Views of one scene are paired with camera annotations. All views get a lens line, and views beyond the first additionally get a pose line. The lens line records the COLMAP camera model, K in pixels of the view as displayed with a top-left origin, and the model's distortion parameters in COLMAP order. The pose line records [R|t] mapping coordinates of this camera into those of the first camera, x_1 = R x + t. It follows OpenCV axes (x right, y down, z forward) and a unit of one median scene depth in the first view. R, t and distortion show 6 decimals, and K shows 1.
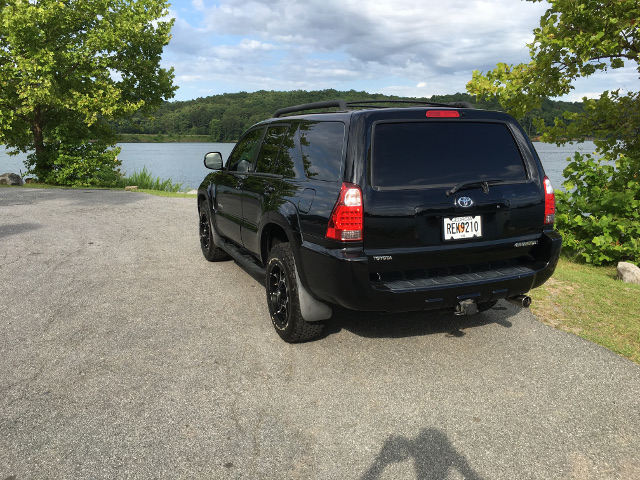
lens RADIAL K [[569.5, 0, 320.0], [0, 569.5, 240.0], [0, 0, 1]] dist [0.100148, -0.157357]
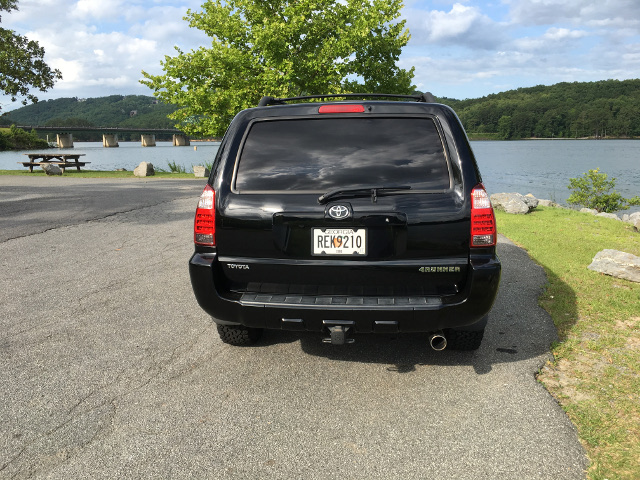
lens RADIAL K [[569.5, 0, 320.0], [0, 569.5, 240.0], [0, 0, 1]] dist [0.100148, -0.157357]
pose [[0.859939, 0.083263, -0.503559, 0.144150], [-0.081792, 0.996334, 0.025065, -0.009528], [0.503800, 0.019633, 0.863597, 0.055064]]
